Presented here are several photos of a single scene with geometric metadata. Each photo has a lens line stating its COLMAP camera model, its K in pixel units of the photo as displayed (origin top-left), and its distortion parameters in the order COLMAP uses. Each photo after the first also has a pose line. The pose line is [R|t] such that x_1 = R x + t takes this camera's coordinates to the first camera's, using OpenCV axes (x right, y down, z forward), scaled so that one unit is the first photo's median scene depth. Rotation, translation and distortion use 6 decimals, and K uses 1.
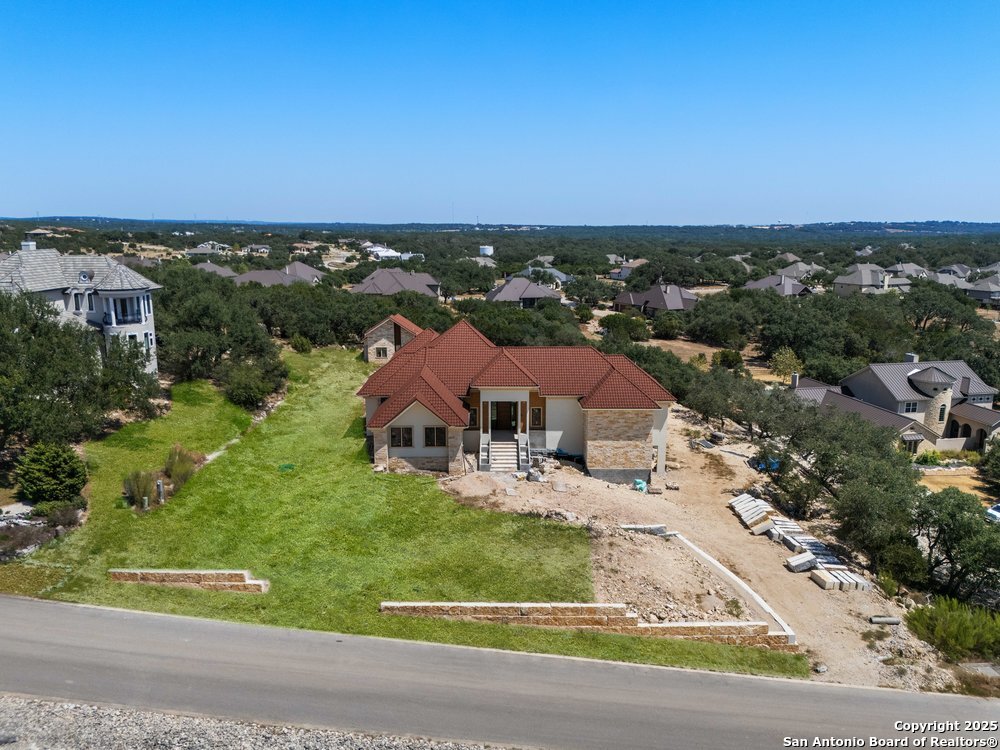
lens RADIAL K [[745.9, 0, 500.0], [0, 745.9, 375.0], [0, 0, 1]] dist [0.063099, -0.050465]
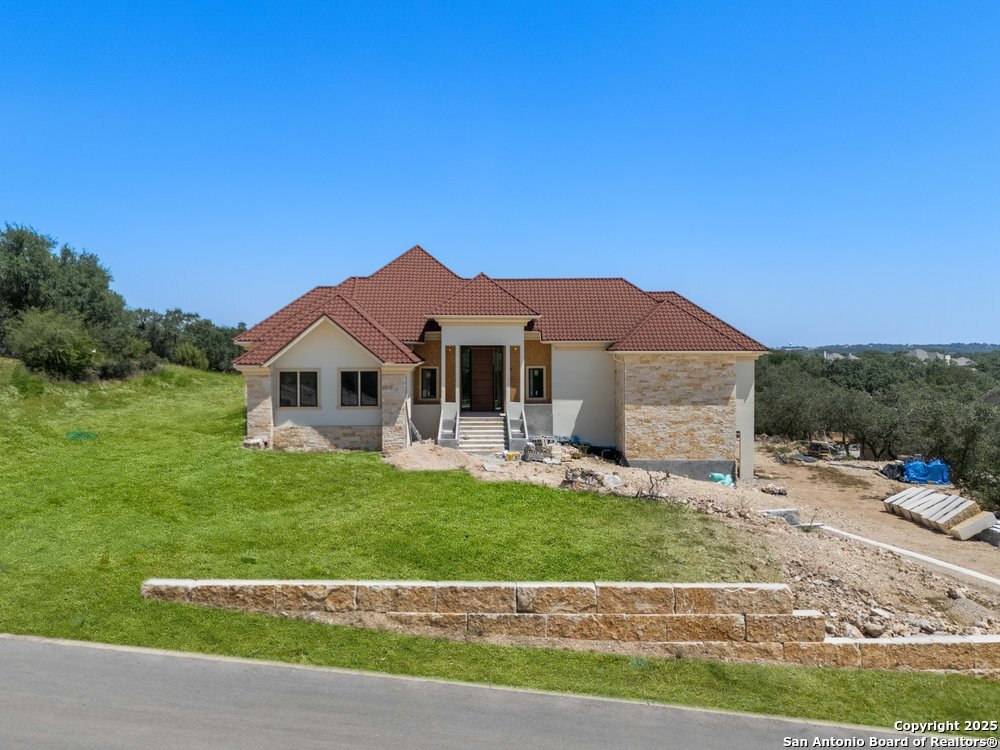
lens RADIAL K [[838.5, 0, 498.3], [0, 838.5, 372.0], [0, 0, 1]] dist [0.064262, -0.056588]
pose [[0.999838, -0.004055, 0.017531, 0.007035], [0.007039, 0.984777, -0.173680, 0.172988], [-0.016560, 0.173775, 0.984646, 0.352824]]
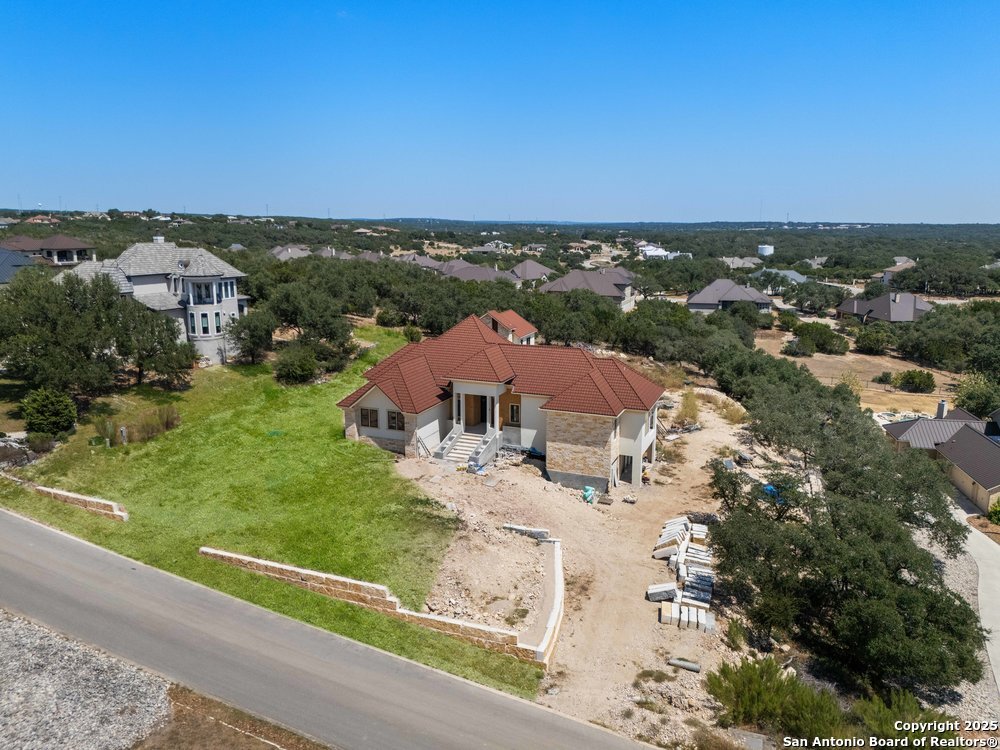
lens RADIAL K [[745.9, 0, 500.0], [0, 745.9, 375.0], [0, 0, 1]] dist [0.063099, -0.050465]
pose [[0.921131, 0.078906, -0.381170, 0.433817], [-0.078556, 0.996773, 0.016505, -0.011739], [0.381243, 0.014740, 0.924358, 0.058476]]
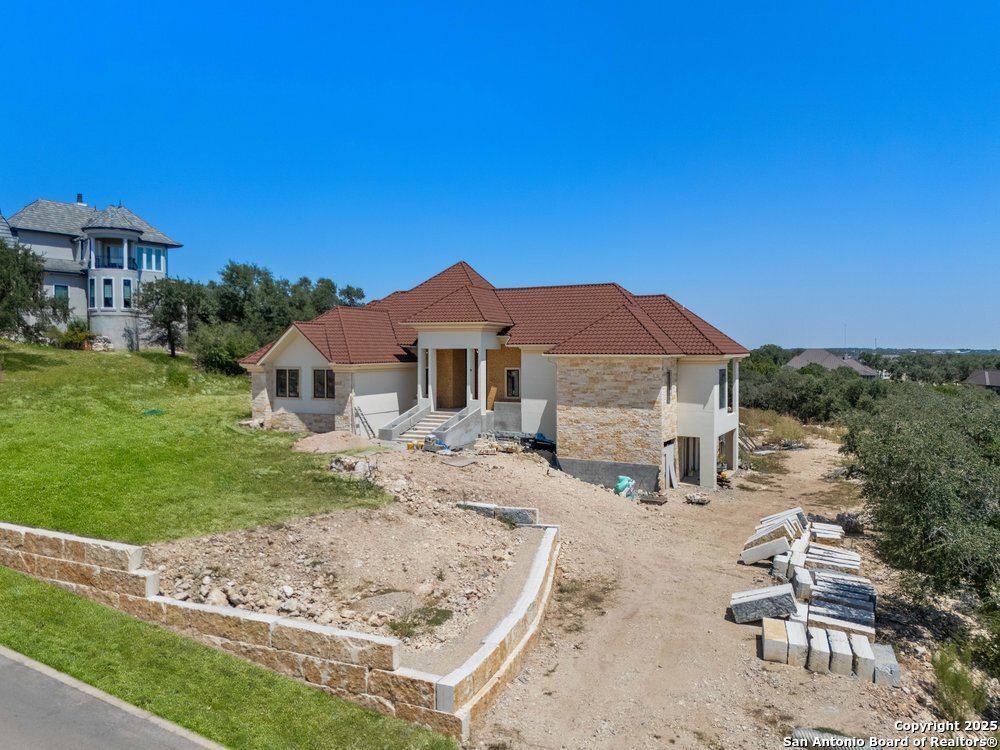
lens RADIAL K [[780.6, 0, 498.9], [0, 780.6, 370.9], [0, 0, 1]] dist [0.064625, -0.055896]
pose [[0.884236, 0.009901, -0.466935, 0.376778], [-0.092272, 0.983773, -0.153874, 0.160233], [0.457835, 0.179146, 0.870801, 0.416317]]
